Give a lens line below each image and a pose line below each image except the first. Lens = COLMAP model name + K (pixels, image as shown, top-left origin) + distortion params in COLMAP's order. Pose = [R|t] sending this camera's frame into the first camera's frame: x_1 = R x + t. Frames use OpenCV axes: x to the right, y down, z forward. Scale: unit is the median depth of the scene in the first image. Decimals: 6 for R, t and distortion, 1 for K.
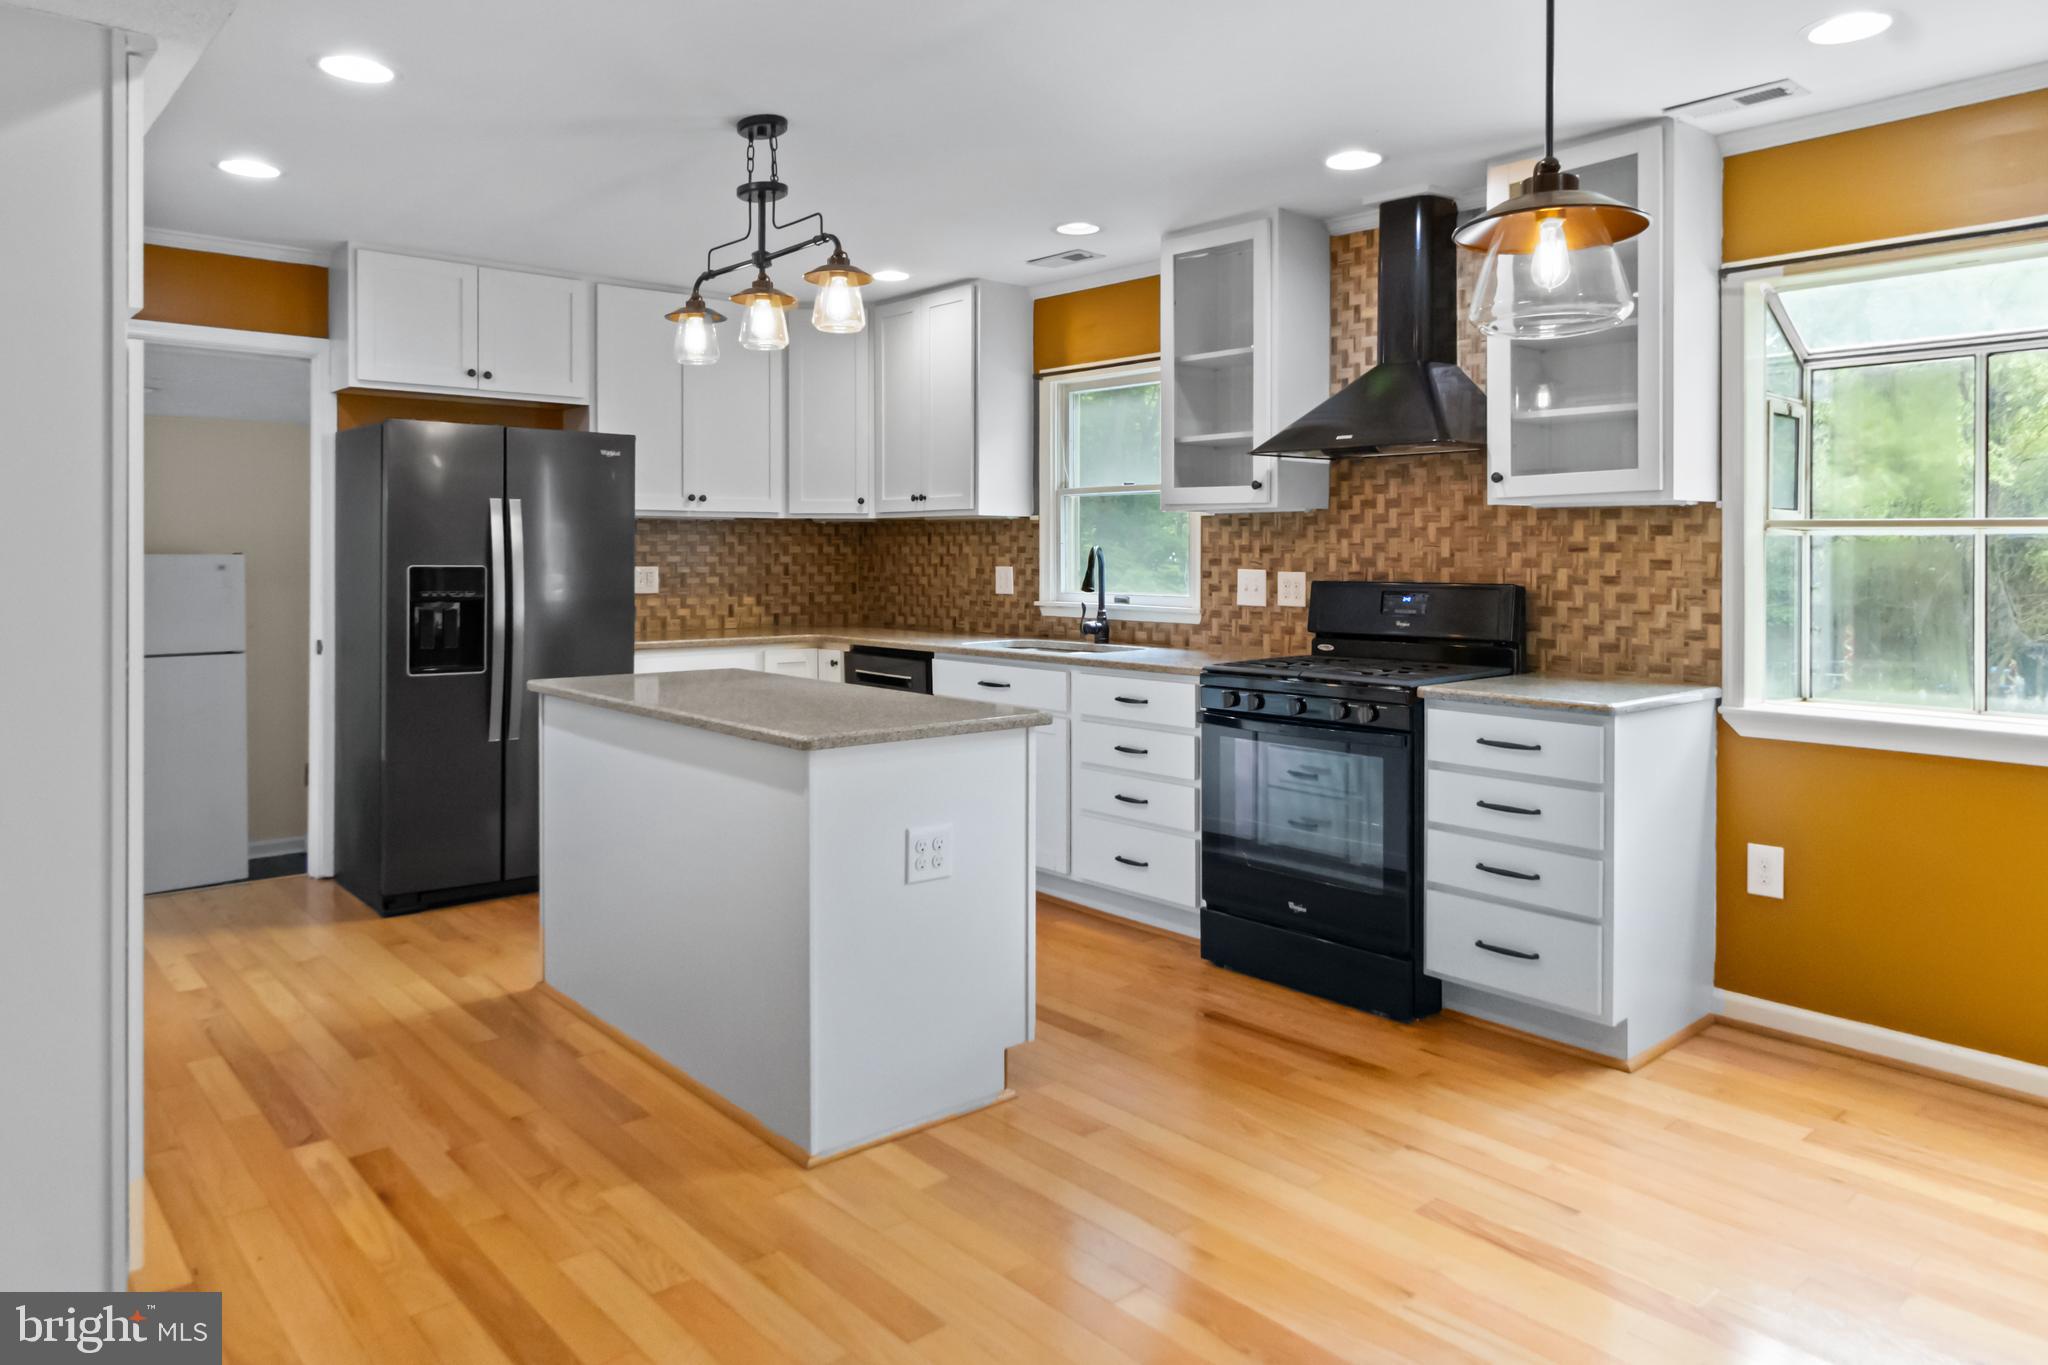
lens RADIAL K [[1320.7, 0, 1035.4], [0, 1320.7, 558.9], [0, 0, 1]] dist [-0.001372, -0.003638]
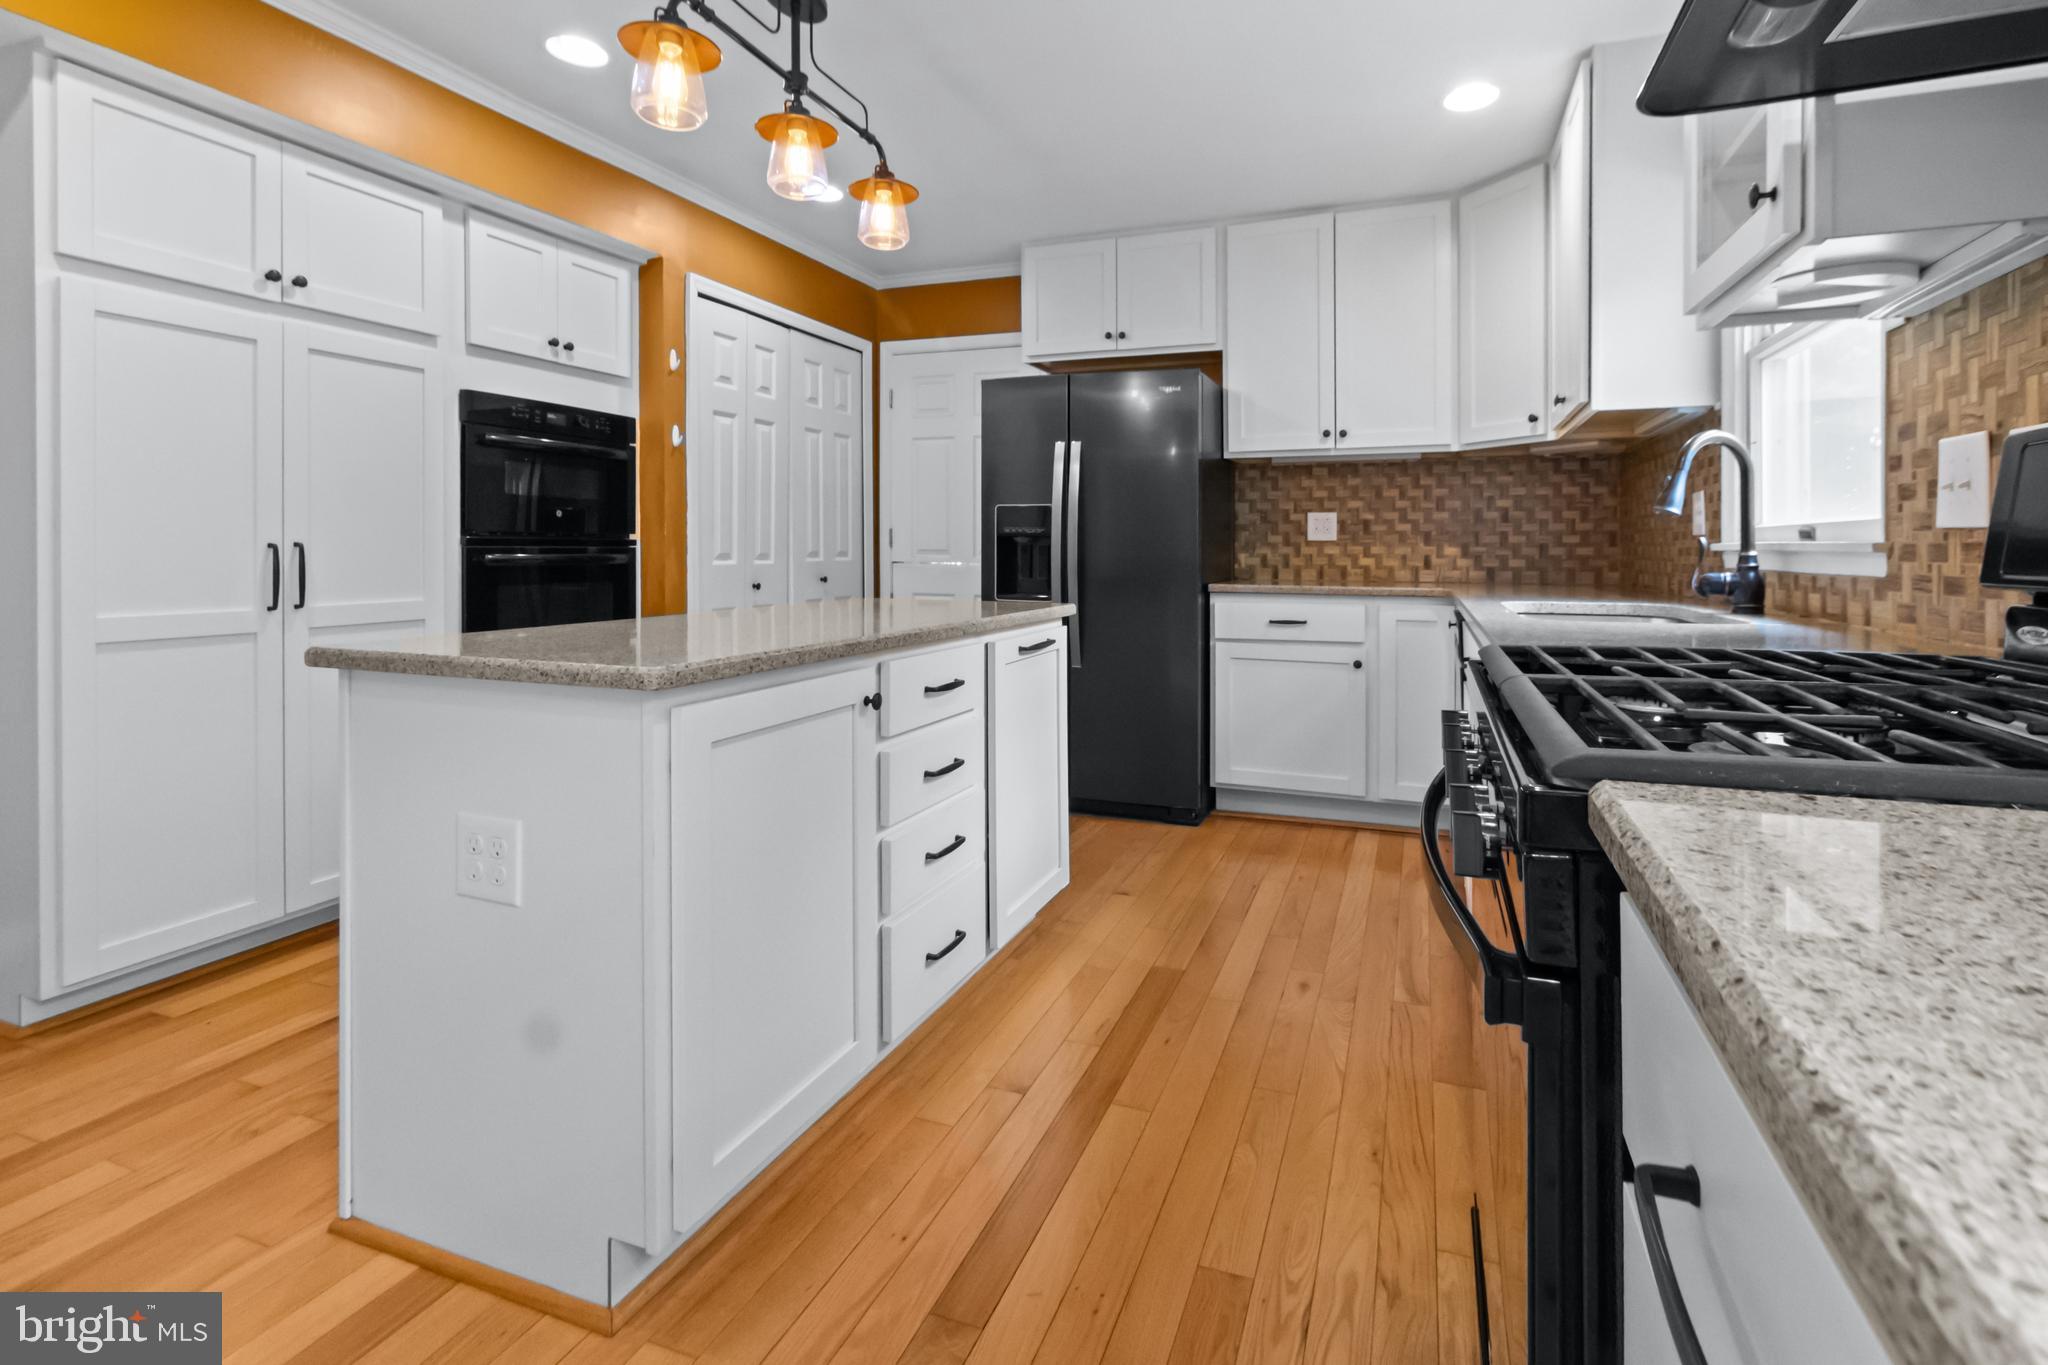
lens RADIAL K [[963.5, 0, 1069.7], [0, 963.5, 550.6], [0, 0, 1]] dist [0.001949, 0.000080]
pose [[0.482025, 0.001582, -0.876156, 0.279426], [-0.005706, 0.999983, -0.001333, 0.042930], [0.876139, 0.005641, 0.482026, 0.609545]]
